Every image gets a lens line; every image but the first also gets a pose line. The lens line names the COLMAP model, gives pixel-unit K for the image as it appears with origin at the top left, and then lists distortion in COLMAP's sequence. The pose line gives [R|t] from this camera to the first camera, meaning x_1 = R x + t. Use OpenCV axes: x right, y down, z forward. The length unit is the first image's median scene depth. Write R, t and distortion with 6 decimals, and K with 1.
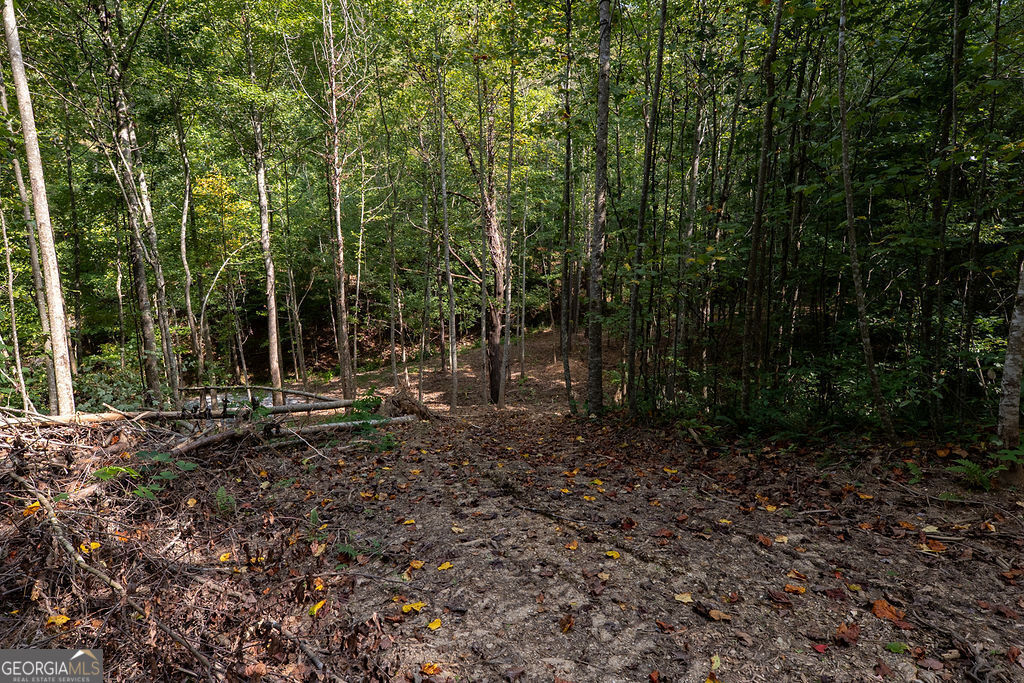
lens RADIAL K [[548.2, 0, 510.6], [0, 548.2, 341.6], [0, 0, 1]] dist [0.002266, 0.000142]
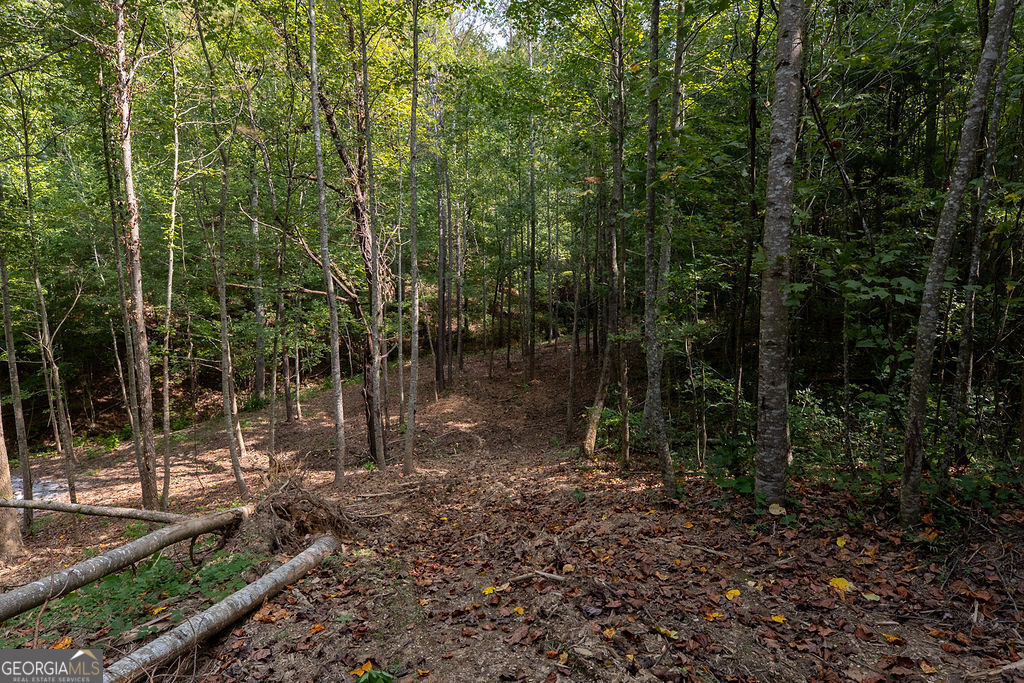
lens RADIAL K [[548.2, 0, 514.1], [0, 548.2, 341.3], [0, 0, 1]] dist [0.002266, 0.000142]
pose [[0.950600, -0.038573, 0.308013, -0.062659], [0.058130, 0.996817, -0.054569, 0.002397], [-0.304928, 0.069778, 0.949816, 0.190828]]
